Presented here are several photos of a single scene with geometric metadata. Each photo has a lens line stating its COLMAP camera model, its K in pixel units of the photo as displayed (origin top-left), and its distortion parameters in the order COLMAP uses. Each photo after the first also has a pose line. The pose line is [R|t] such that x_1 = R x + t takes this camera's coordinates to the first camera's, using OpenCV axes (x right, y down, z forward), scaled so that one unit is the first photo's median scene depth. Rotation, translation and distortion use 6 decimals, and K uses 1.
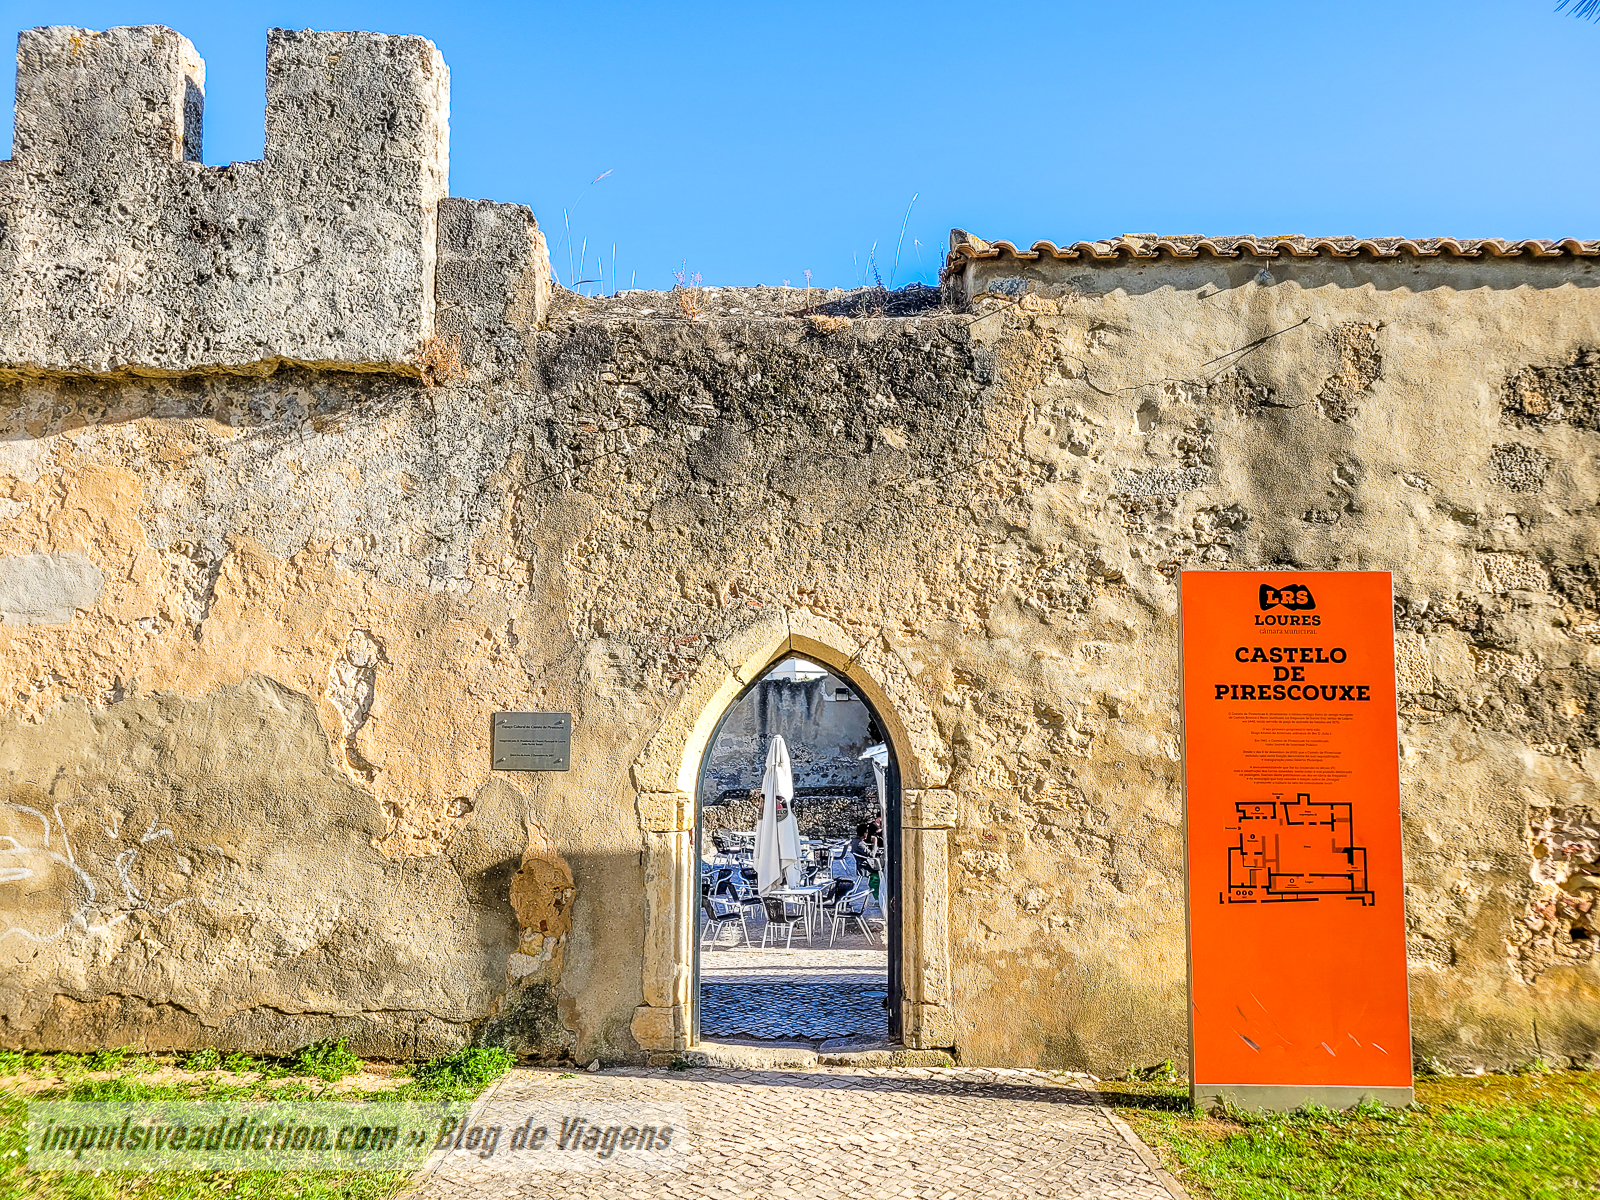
lens RADIAL K [[1206.2, 0, 799.0], [0, 1206.2, 602.2], [0, 0, 1]] dist [0.051258, -0.034014]
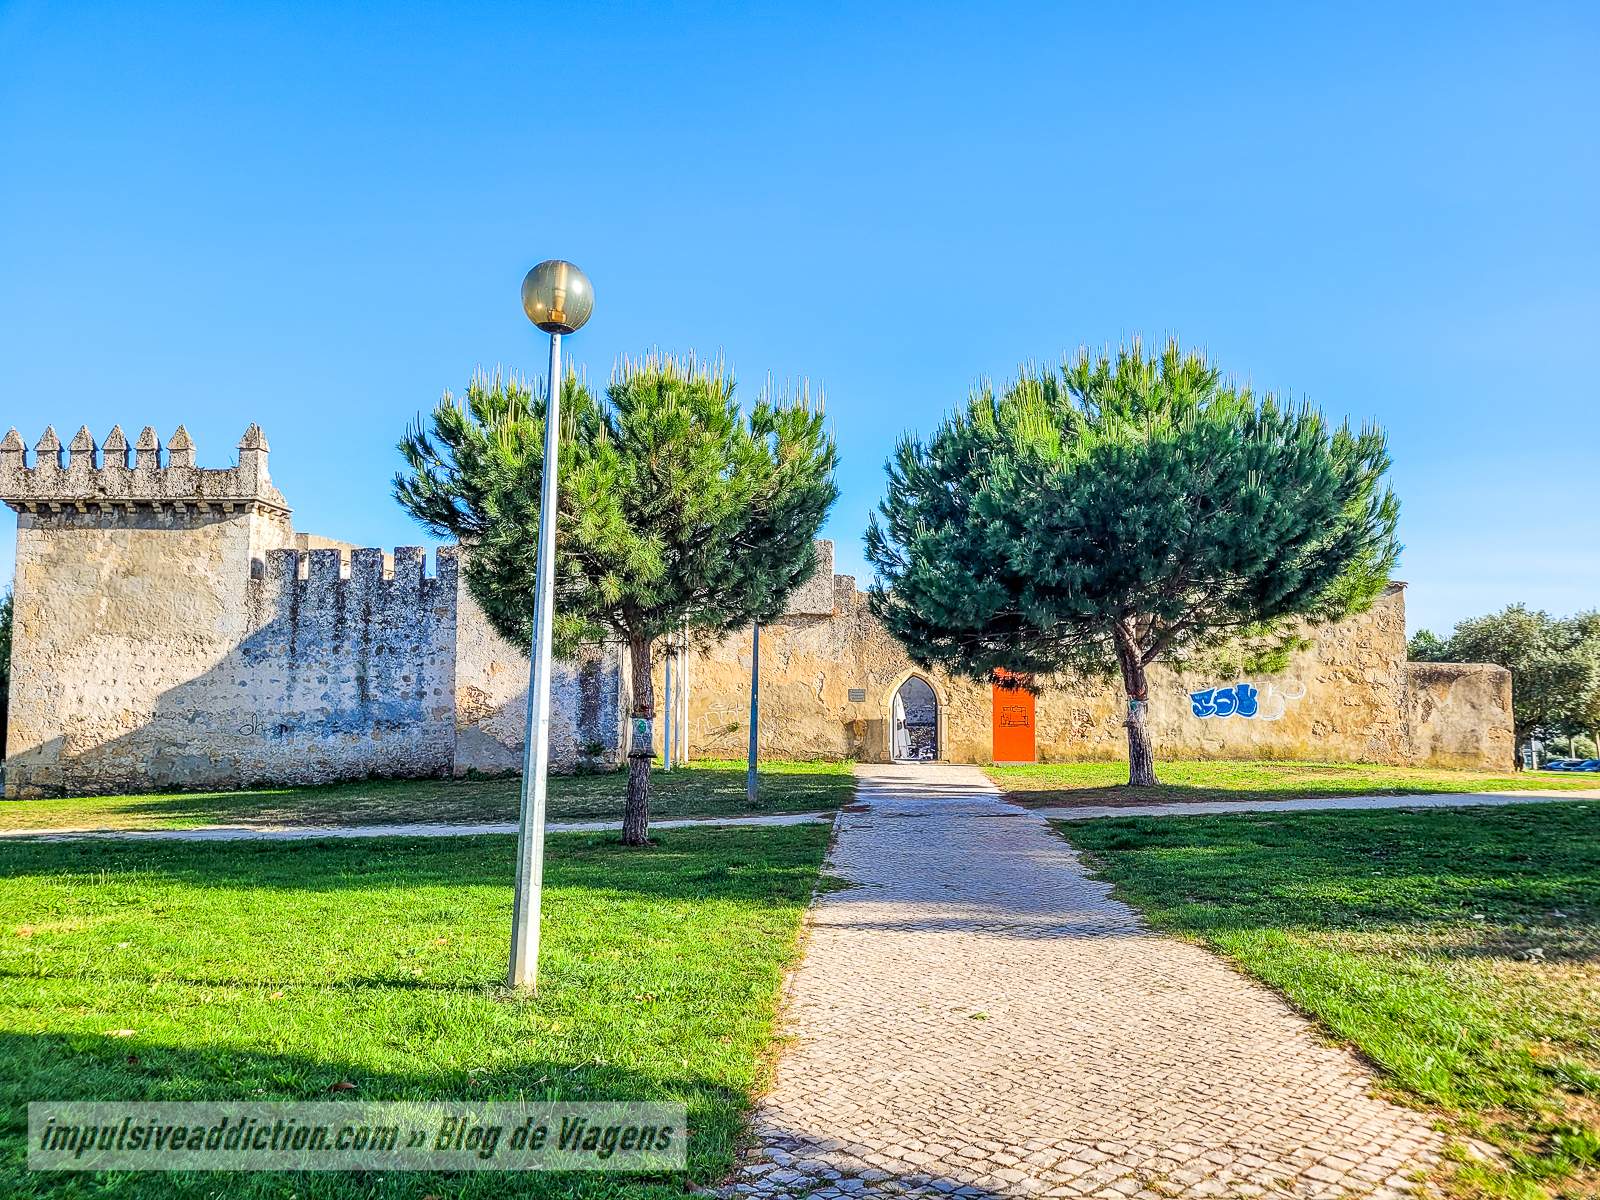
lens RADIAL K [[1206.2, 0, 801.4], [0, 1206.2, 599.0], [0, 0, 1]] dist [0.051258, -0.034014]
pose [[0.999584, -0.002780, -0.028694, -0.302191], [0.003317, 0.999820, 0.018675, -0.341589], [0.028637, -0.018762, 0.999414, -3.626090]]
